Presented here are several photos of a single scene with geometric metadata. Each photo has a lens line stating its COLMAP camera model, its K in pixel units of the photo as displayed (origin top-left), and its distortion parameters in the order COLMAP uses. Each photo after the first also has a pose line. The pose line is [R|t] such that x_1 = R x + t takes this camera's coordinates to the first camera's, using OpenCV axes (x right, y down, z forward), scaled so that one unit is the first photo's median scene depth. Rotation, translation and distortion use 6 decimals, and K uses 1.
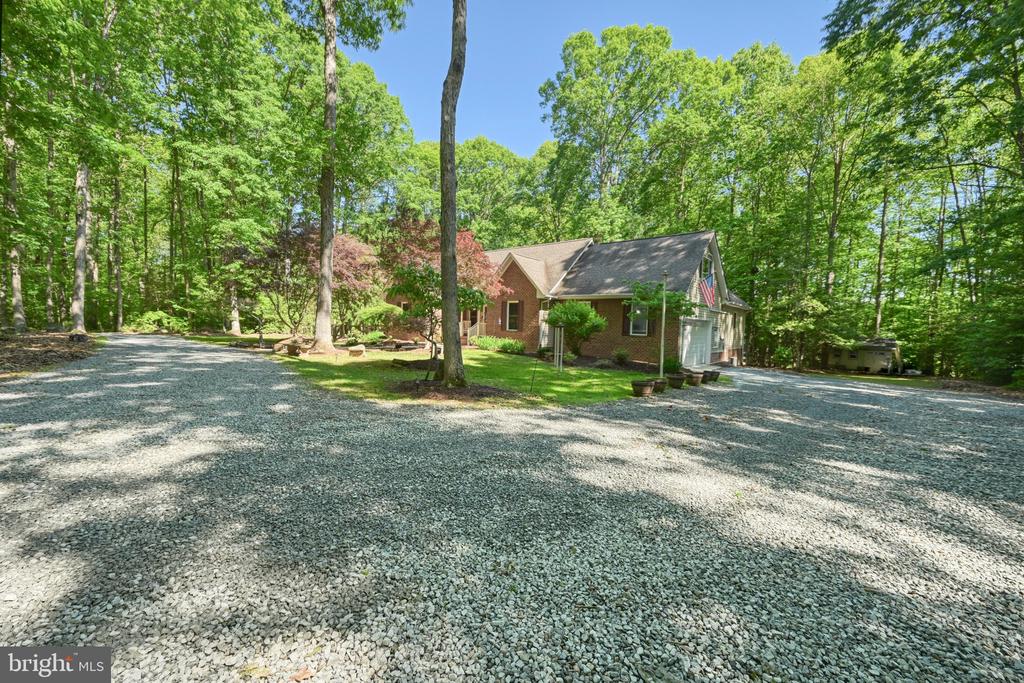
lens RADIAL K [[404.2, 0, 534.4], [0, 404.2, 342.2], [0, 0, 1]] dist [-0.002252, -0.000338]
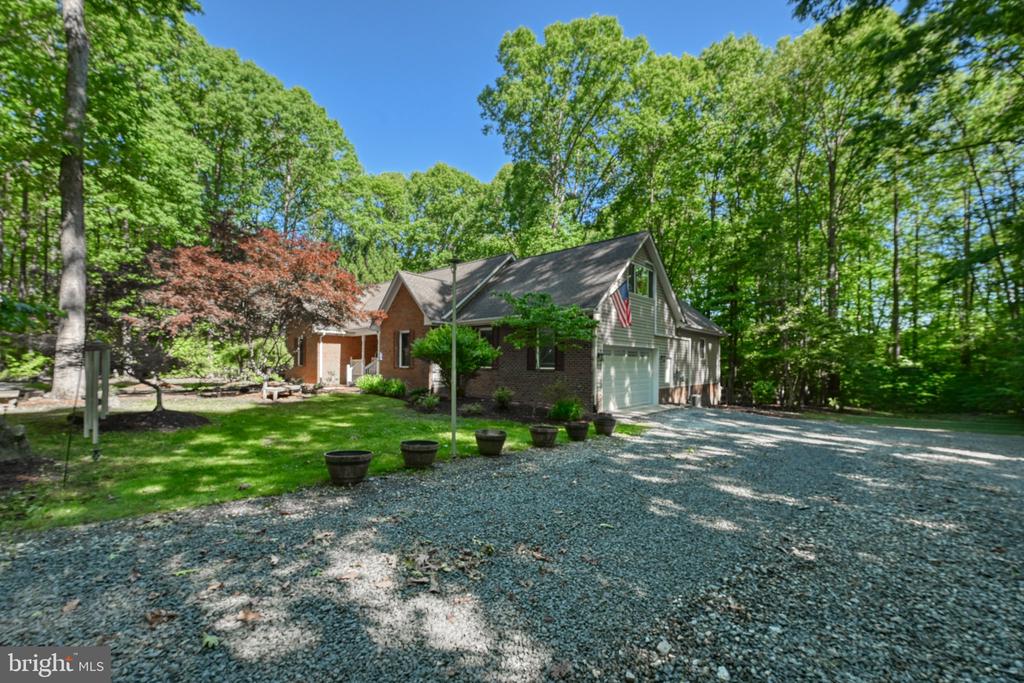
lens RADIAL K [[404.2, 0, 525.8], [0, 404.2, 363.6], [0, 0, 1]] dist [-0.002252, -0.000338]
pose [[0.998269, -0.026577, -0.052474, 0.154775], [0.024219, 0.998690, -0.045073, 0.003416], [0.053603, 0.043724, 0.997605, 0.146676]]
